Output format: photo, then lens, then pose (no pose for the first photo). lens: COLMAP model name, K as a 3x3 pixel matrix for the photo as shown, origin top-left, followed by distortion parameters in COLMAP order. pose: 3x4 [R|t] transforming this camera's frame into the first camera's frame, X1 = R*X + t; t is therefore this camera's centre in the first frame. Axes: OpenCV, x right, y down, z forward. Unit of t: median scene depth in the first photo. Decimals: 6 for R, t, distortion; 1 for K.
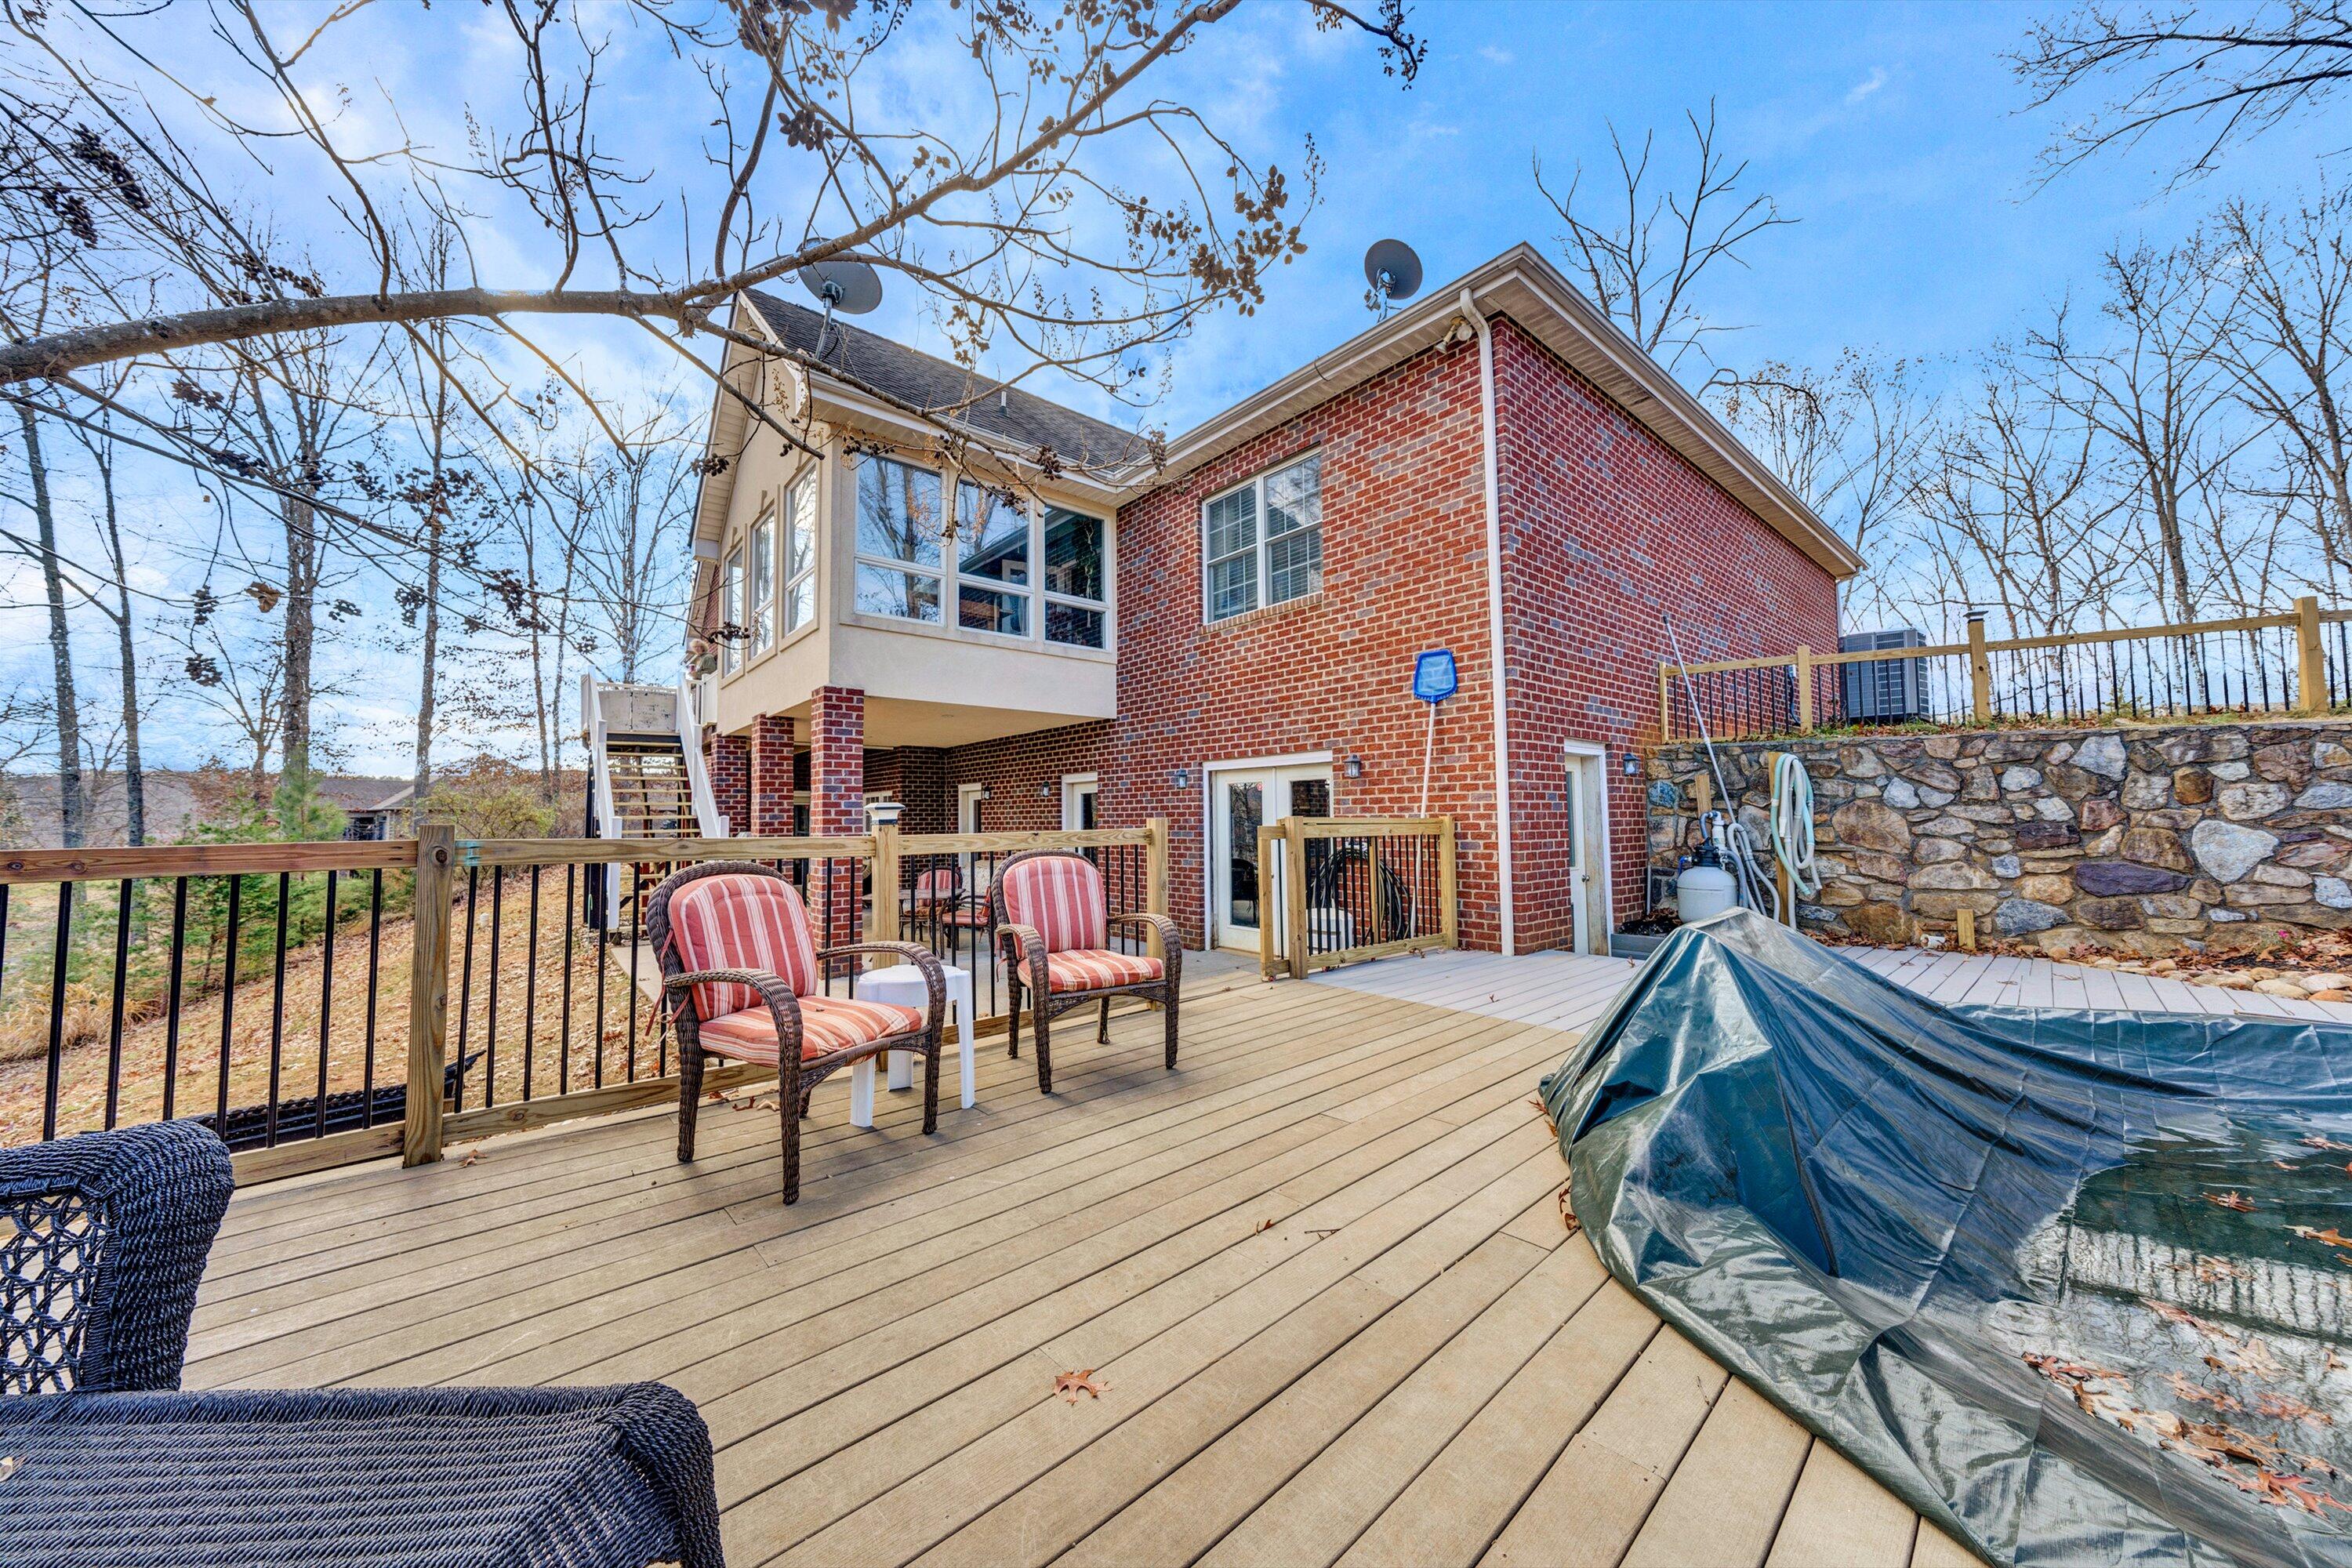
lens RADIAL K [[821.7, 0, 1176.0], [0, 821.7, 784.0], [0, 0, 1]] dist [-0.002851, -0.000105]
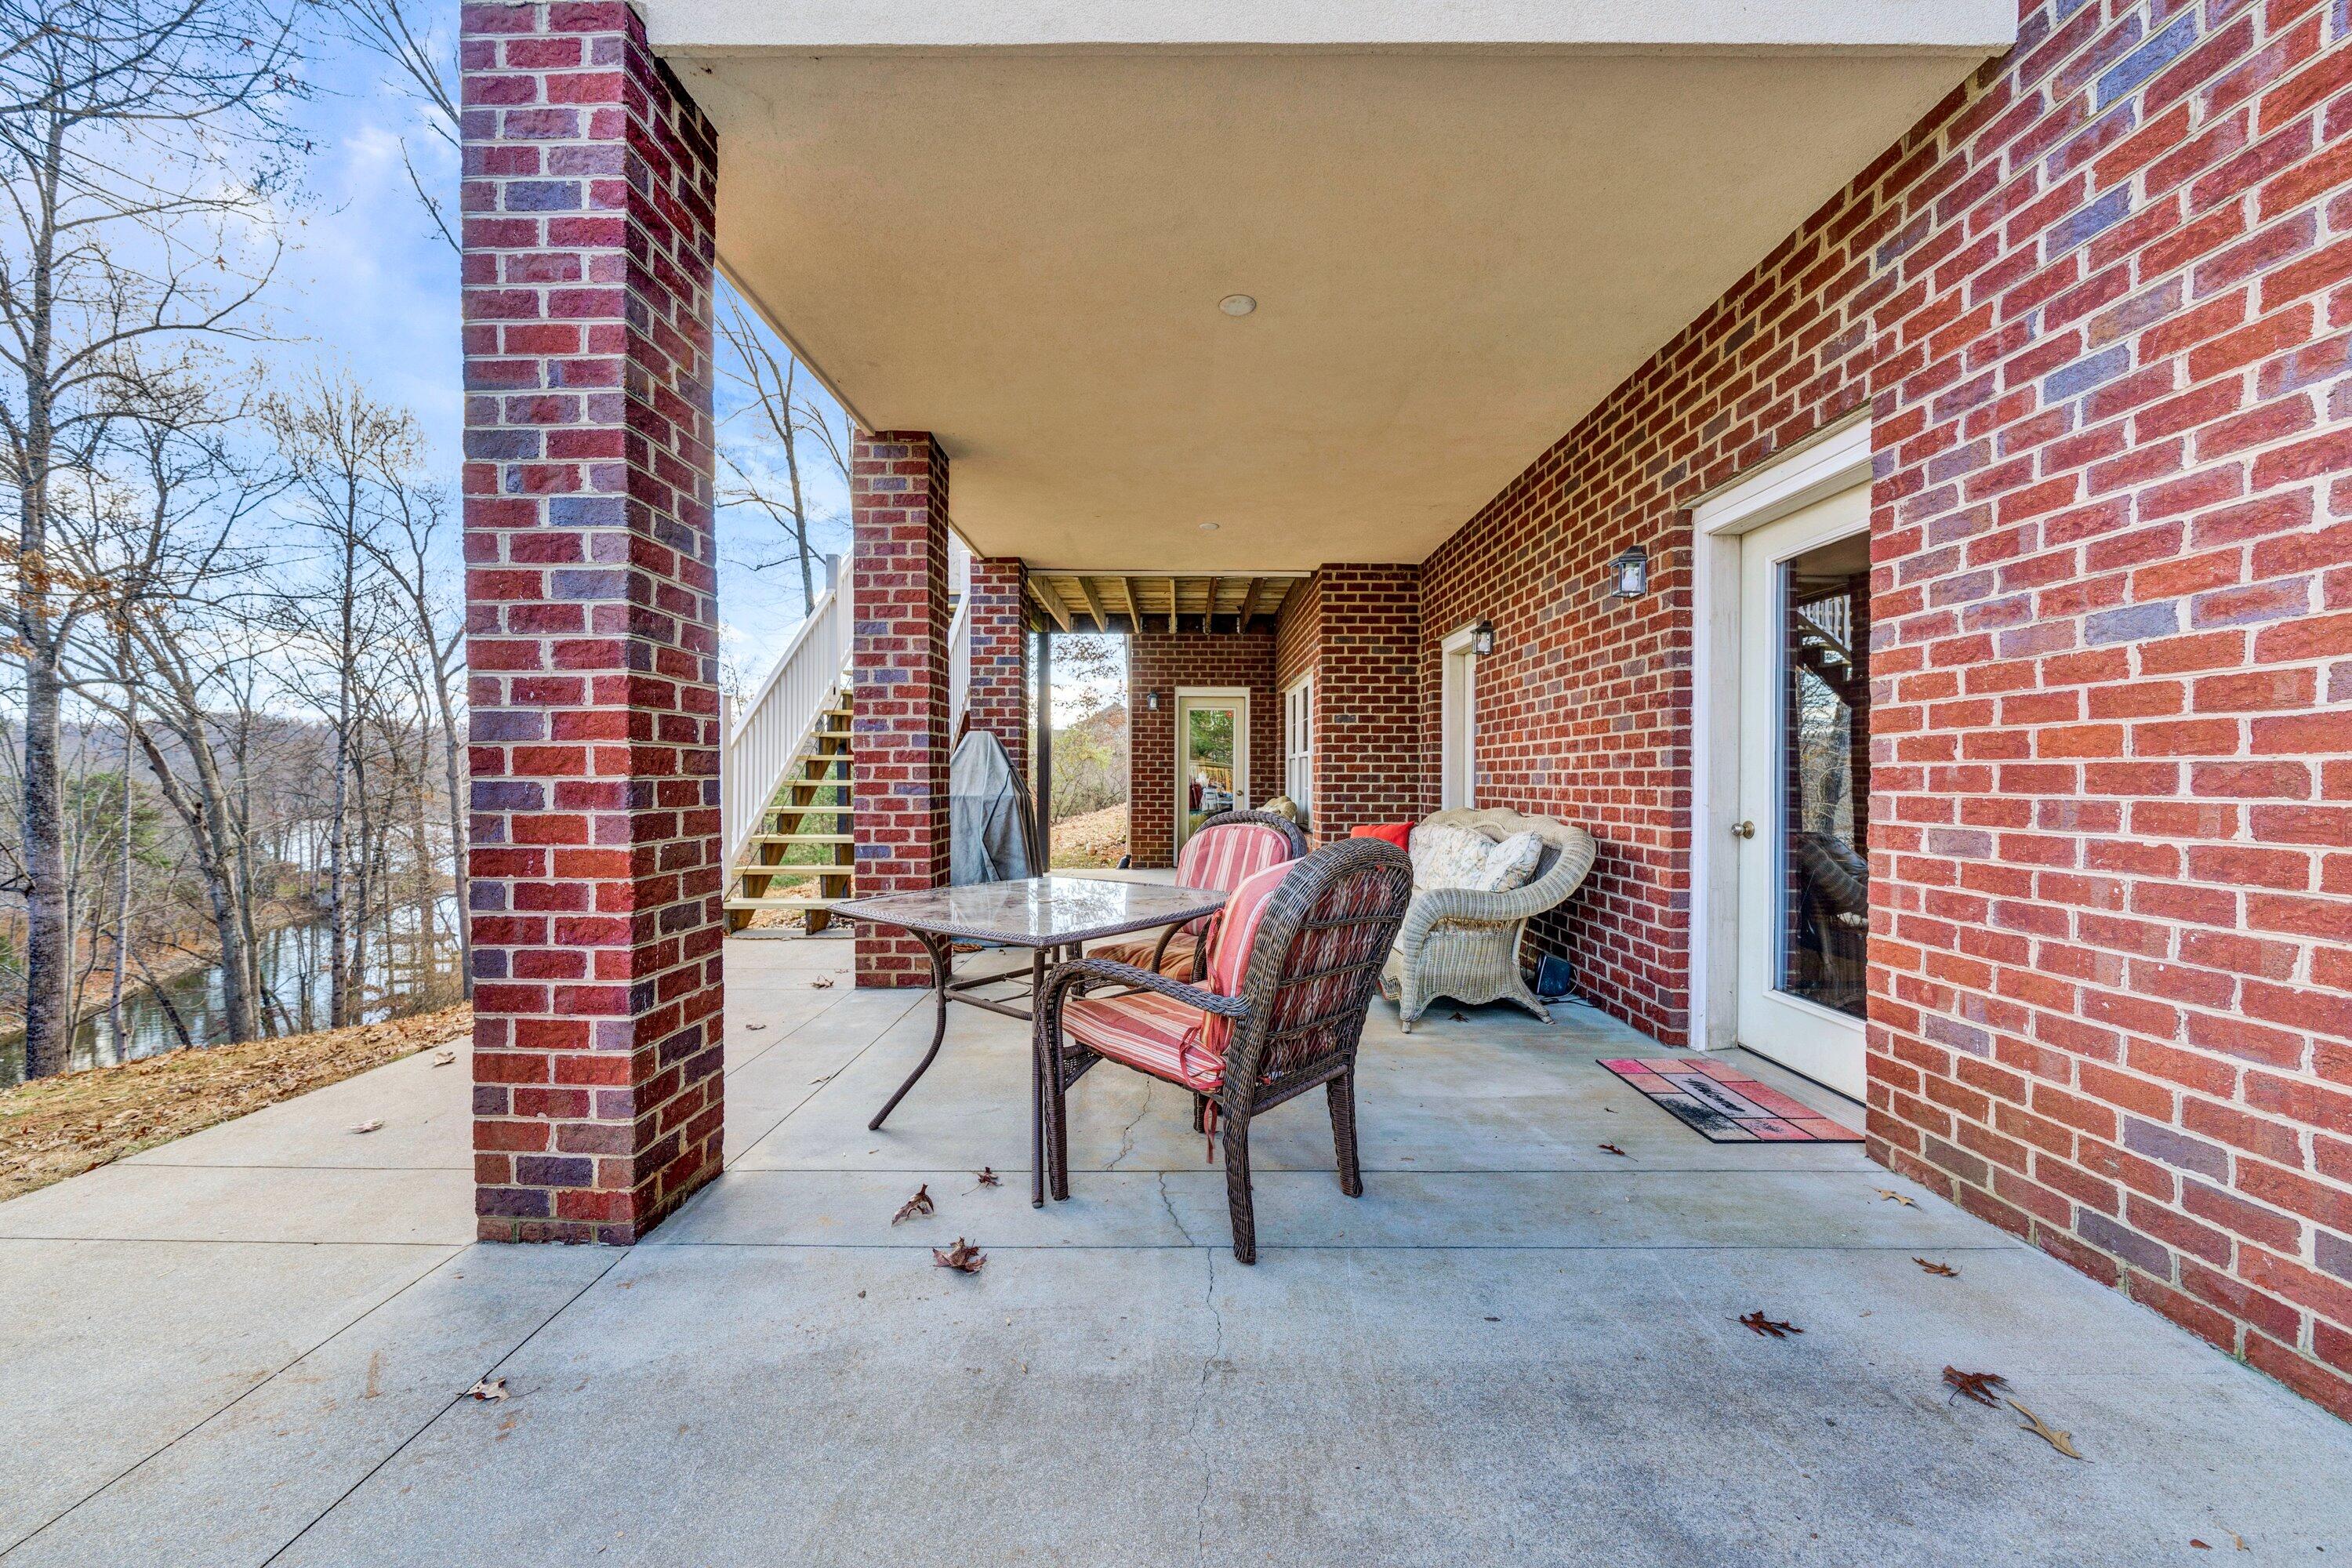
lens RADIAL K [[821.7, 0, 1176.0], [0, 821.7, 784.0], [0, 0, 1]] dist [-0.002851, -0.000105]
pose [[0.736637, 0.011438, -0.676191, -0.081035], [0.017198, 0.999217, 0.035637, 0.071194], [0.676069, -0.037880, 0.735864, 0.686390]]
